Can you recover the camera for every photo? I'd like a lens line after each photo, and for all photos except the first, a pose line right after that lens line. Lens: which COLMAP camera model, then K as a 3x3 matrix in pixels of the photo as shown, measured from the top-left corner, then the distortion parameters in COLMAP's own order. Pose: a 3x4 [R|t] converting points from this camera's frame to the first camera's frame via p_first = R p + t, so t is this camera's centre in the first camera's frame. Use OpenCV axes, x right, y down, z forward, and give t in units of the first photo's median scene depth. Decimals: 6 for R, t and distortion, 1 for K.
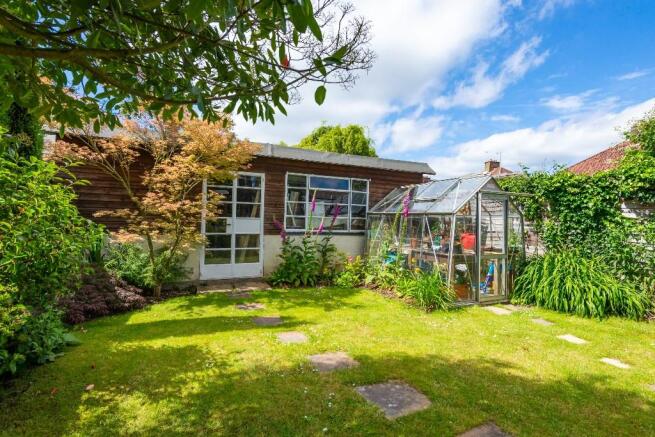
lens RADIAL K [[354.2, 0, 326.4], [0, 354.2, 217.5], [0, 0, 1]] dist [-0.004500, -0.001241]
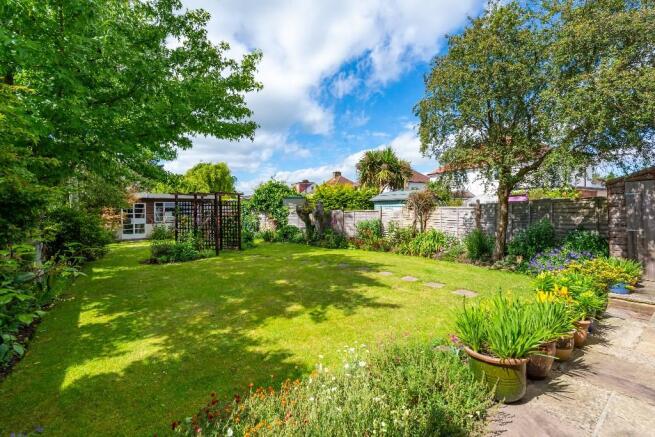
lens RADIAL K [[282.3, 0, 333.0], [0, 282.3, 215.6], [0, 0, 1]] dist [-0.000424, -0.000118]
pose [[0.958288, -0.040800, 0.282876, 0.679432], [0.033363, 0.998961, 0.031059, -0.042718], [-0.283849, -0.020325, 0.958653, -1.770193]]
